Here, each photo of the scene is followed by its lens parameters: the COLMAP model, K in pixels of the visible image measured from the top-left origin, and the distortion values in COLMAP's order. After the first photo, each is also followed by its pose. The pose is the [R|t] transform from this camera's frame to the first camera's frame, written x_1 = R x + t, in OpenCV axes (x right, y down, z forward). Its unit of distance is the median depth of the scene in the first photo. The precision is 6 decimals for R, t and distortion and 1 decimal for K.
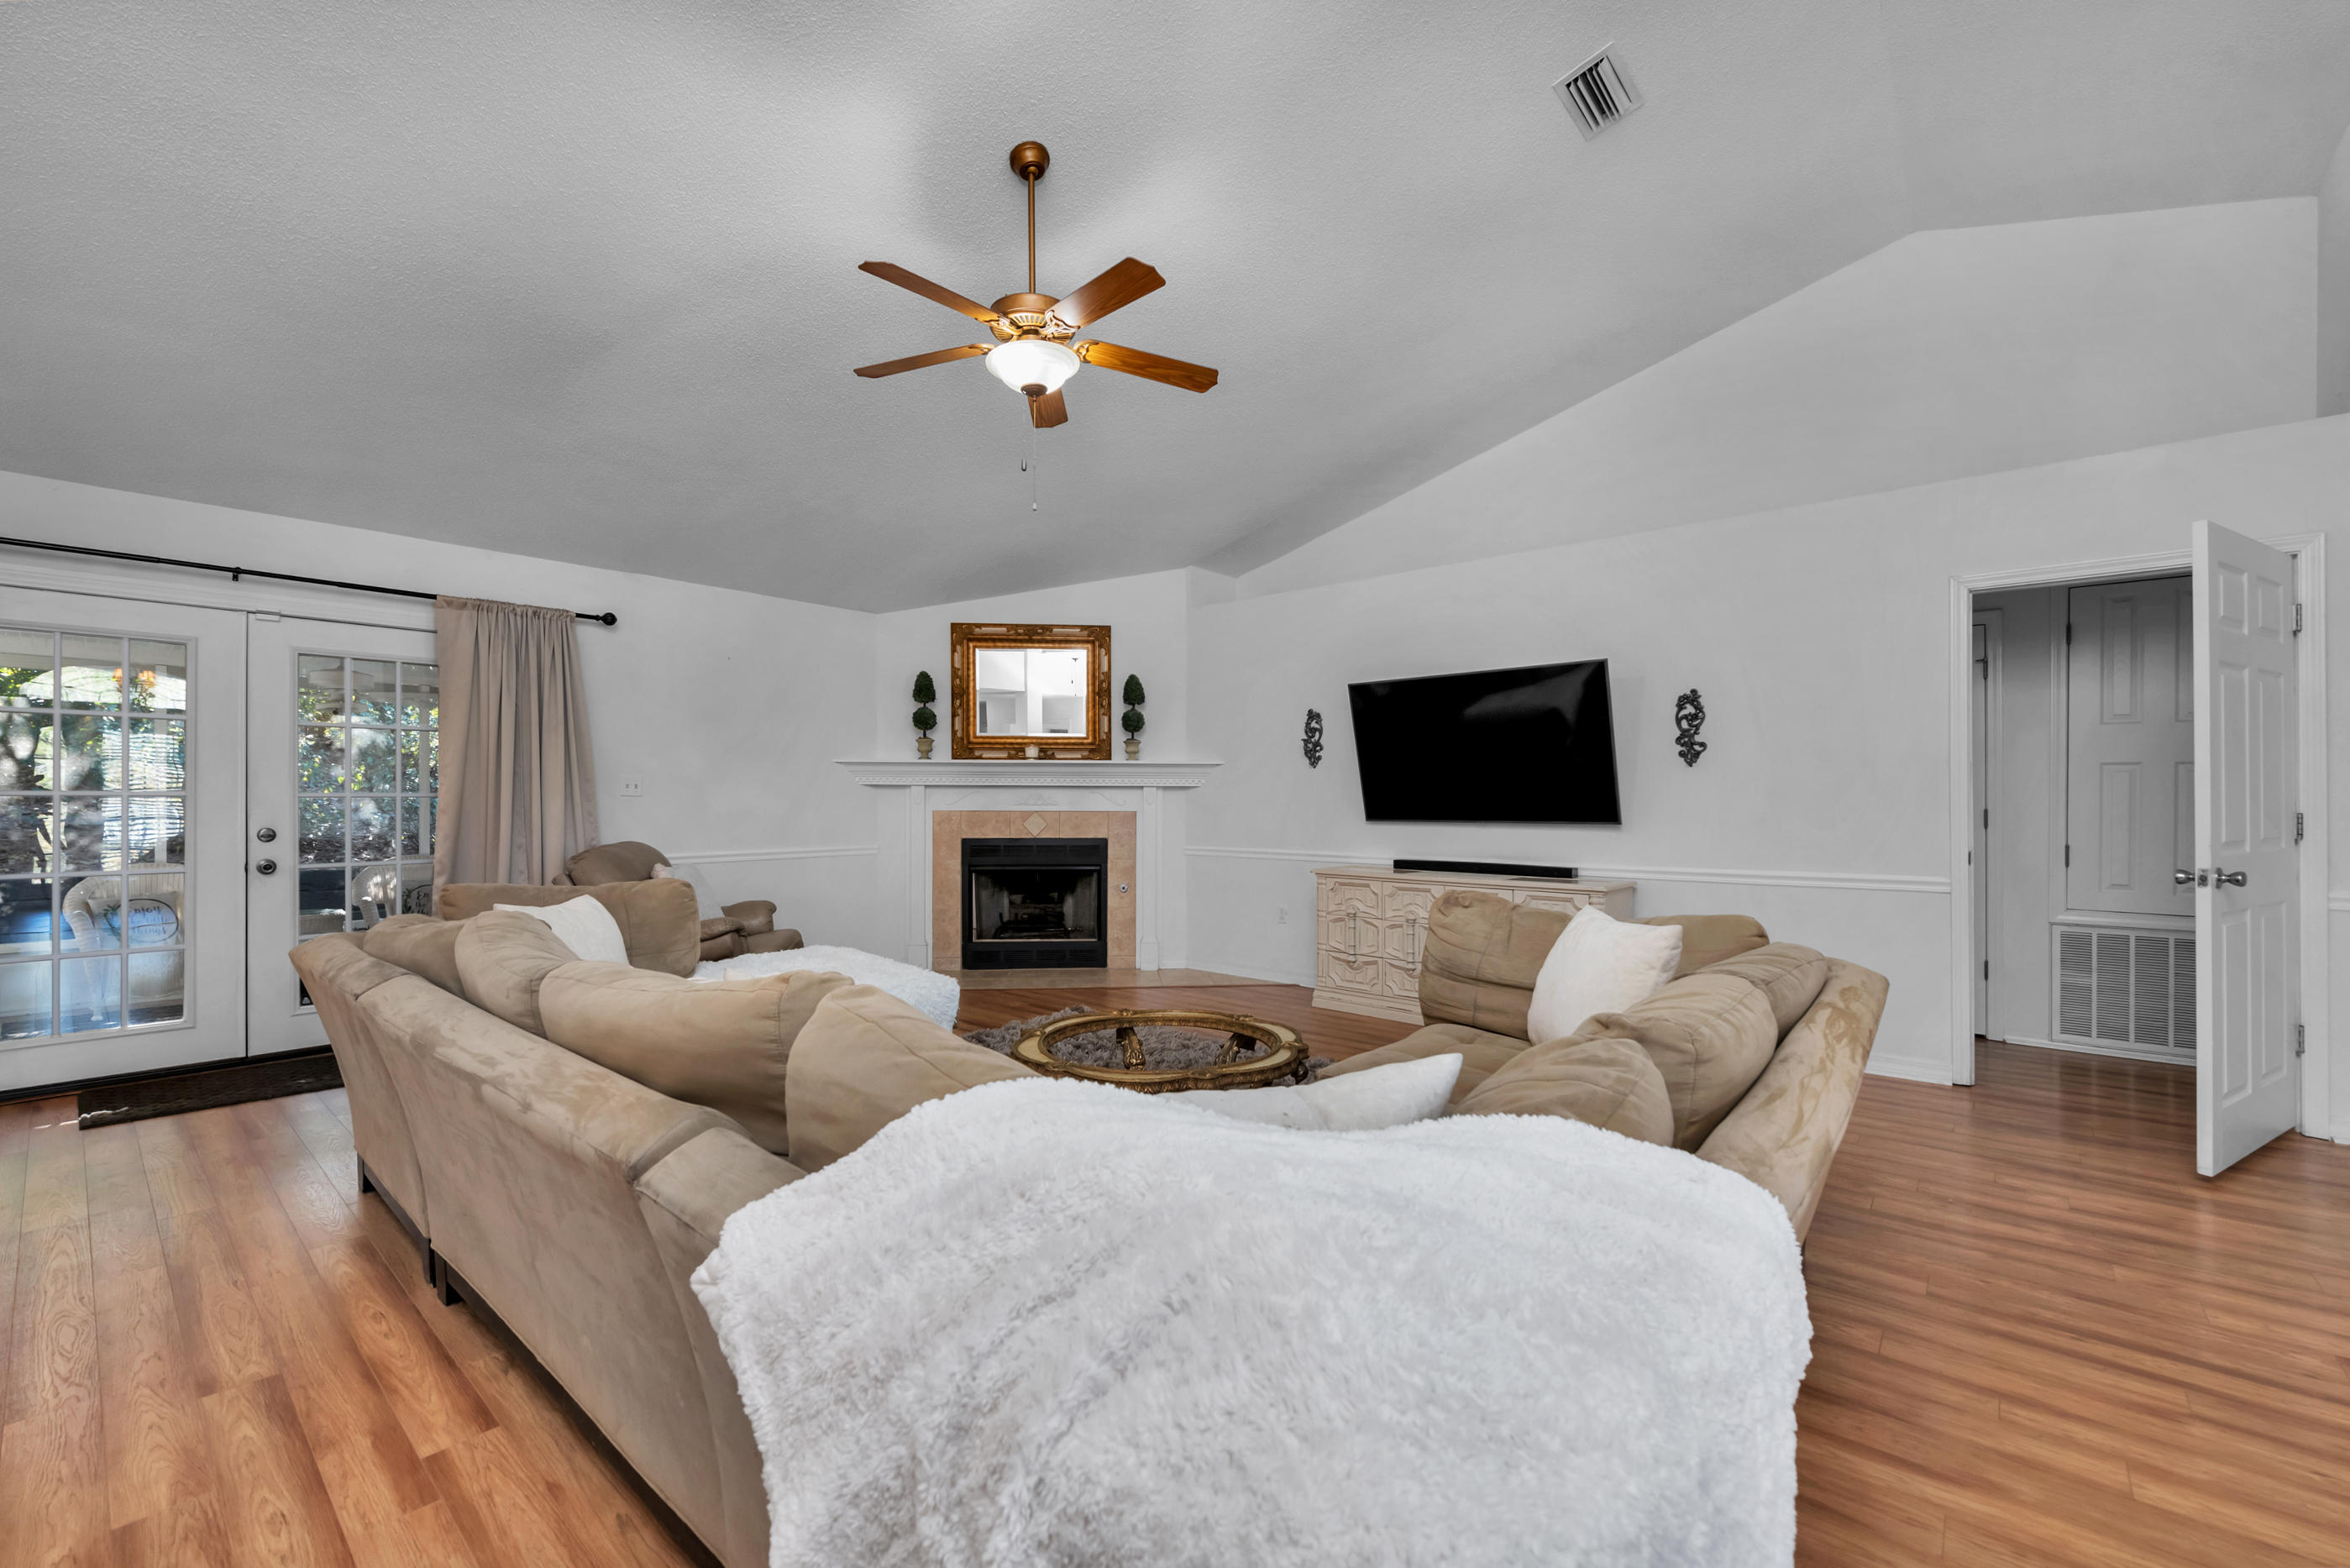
lens RADIAL K [[974.9, 0, 1175.0], [0, 974.9, 784.0], [0, 0, 1]] dist [0.000307, -0.000001]
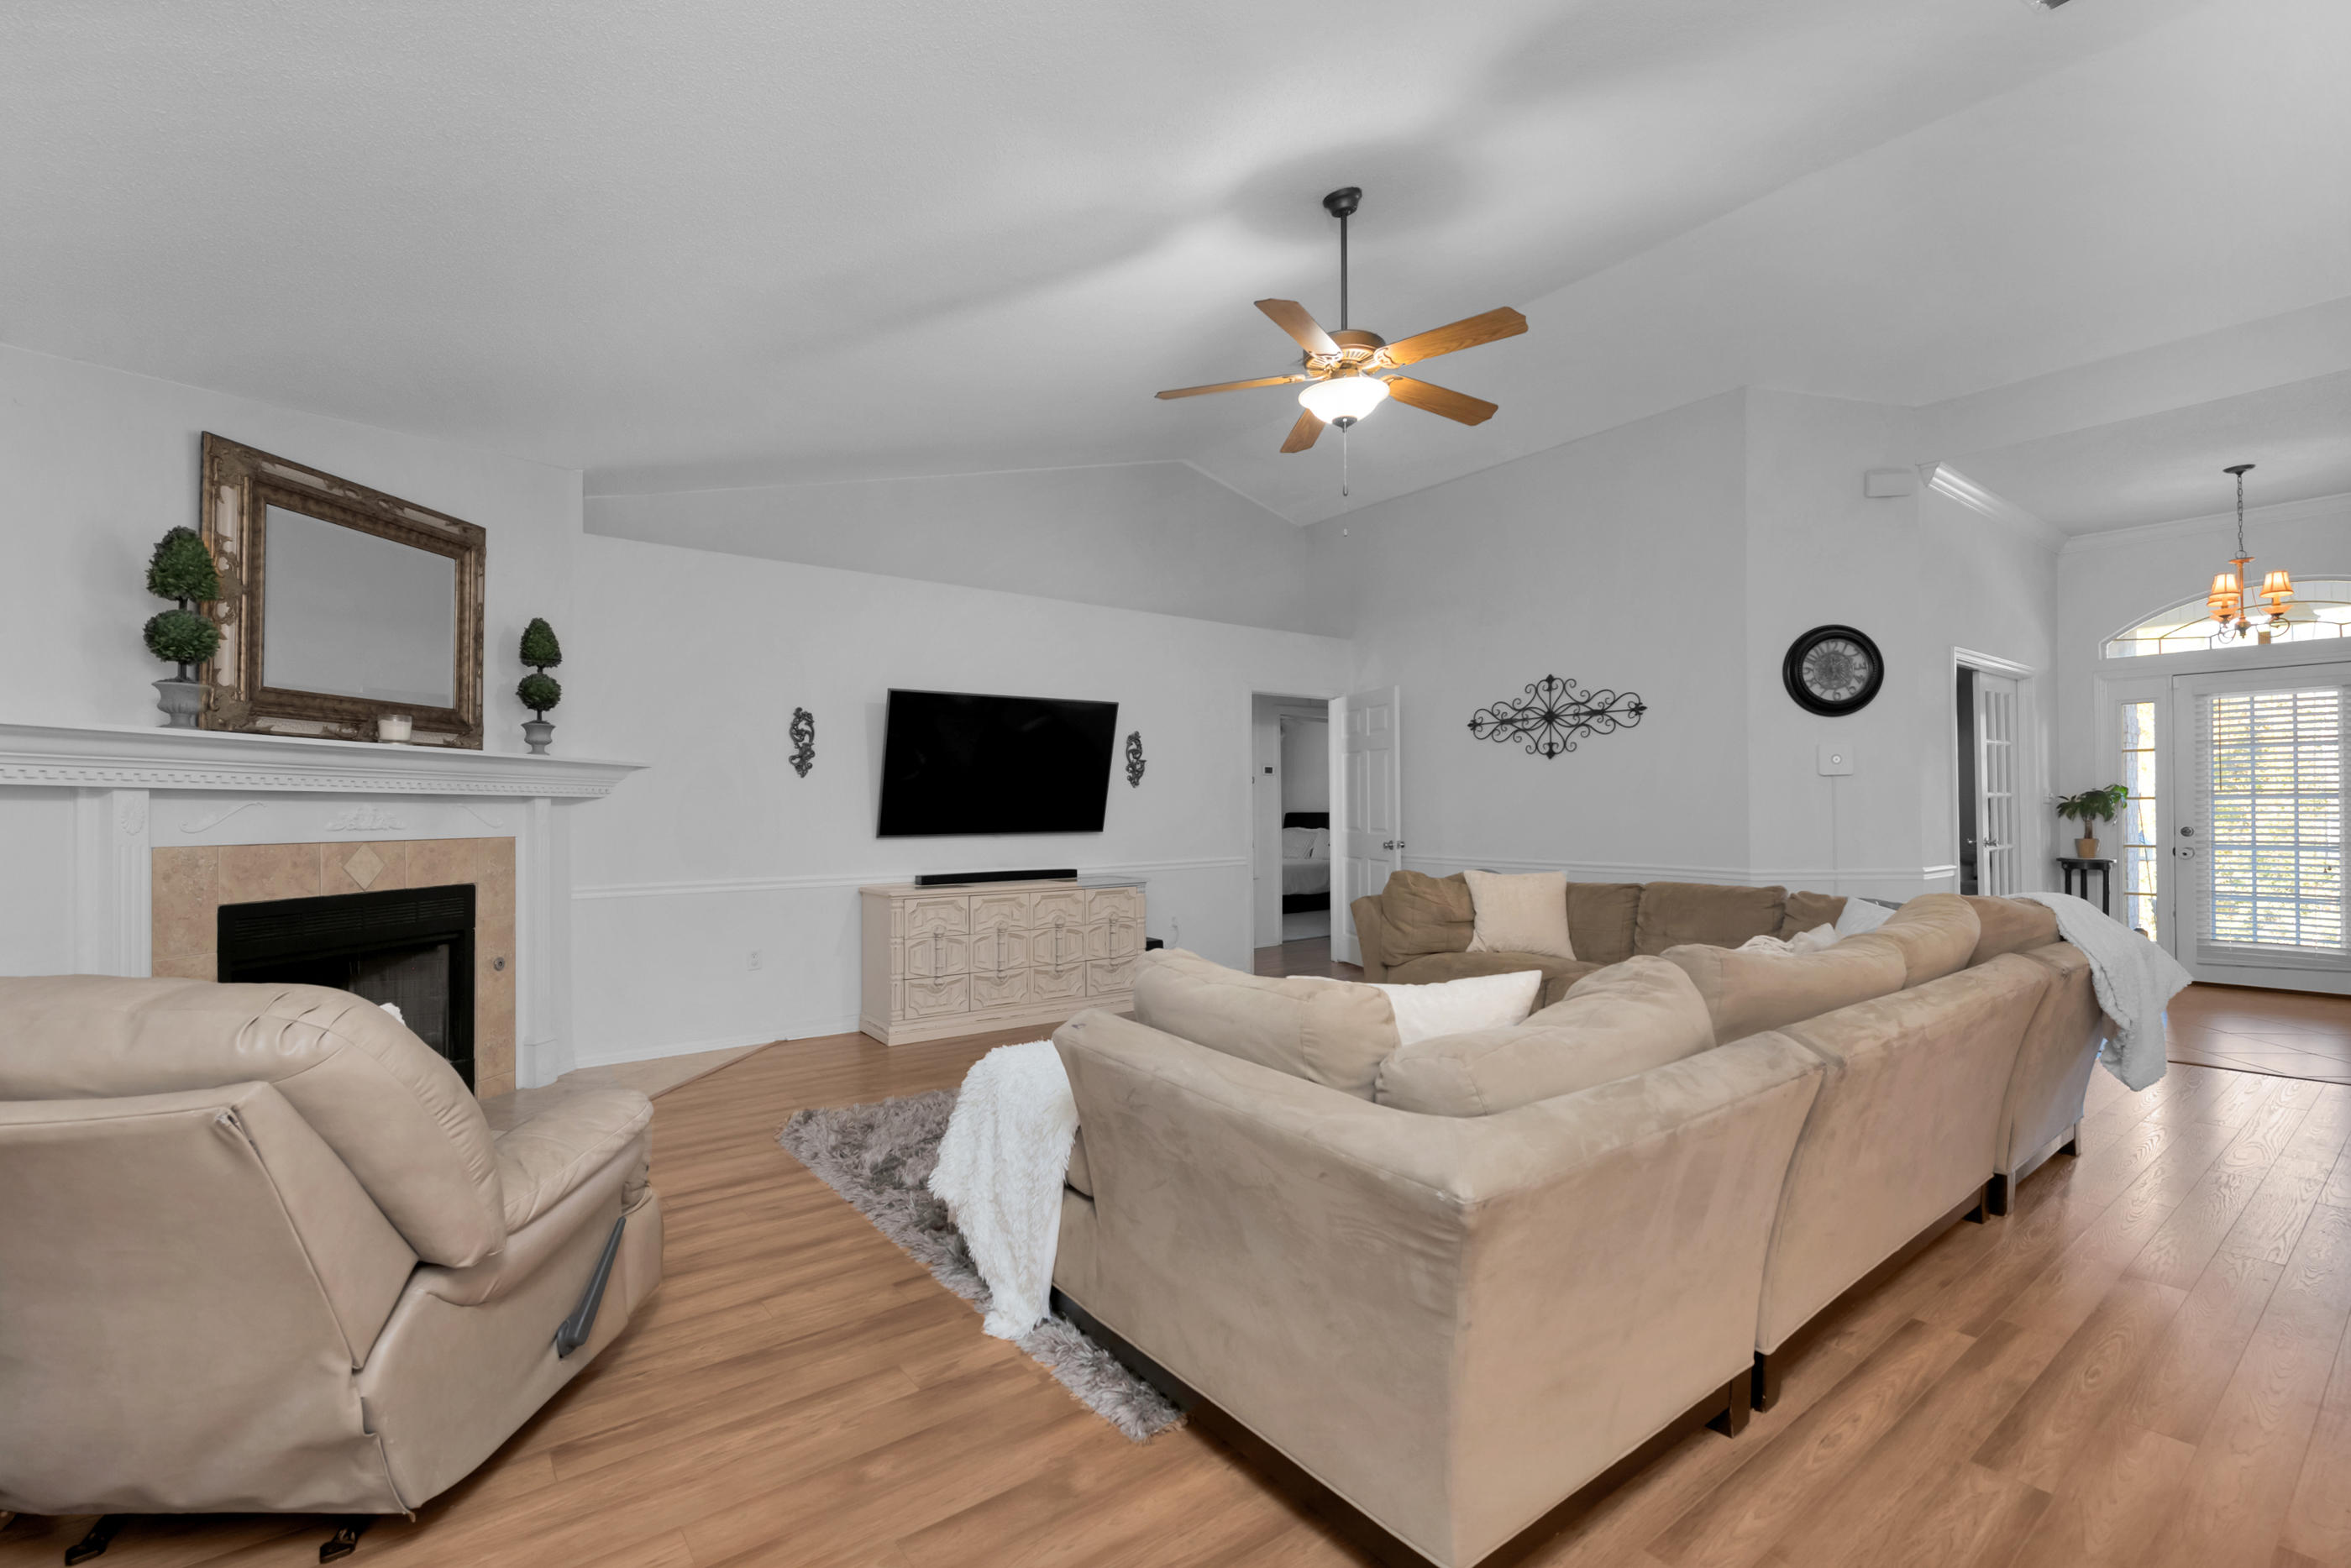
lens RADIAL K [[1020.3, 0, 1175.5], [0, 1020.3, 784.0], [0, 0, 1]] dist [0.009845, -0.000027]
pose [[0.195774, 0.022756, 0.980385, -0.666090], [-0.008906, 0.999731, -0.021426, 0.005395], [-0.980609, -0.004537, 0.195924, 0.510998]]
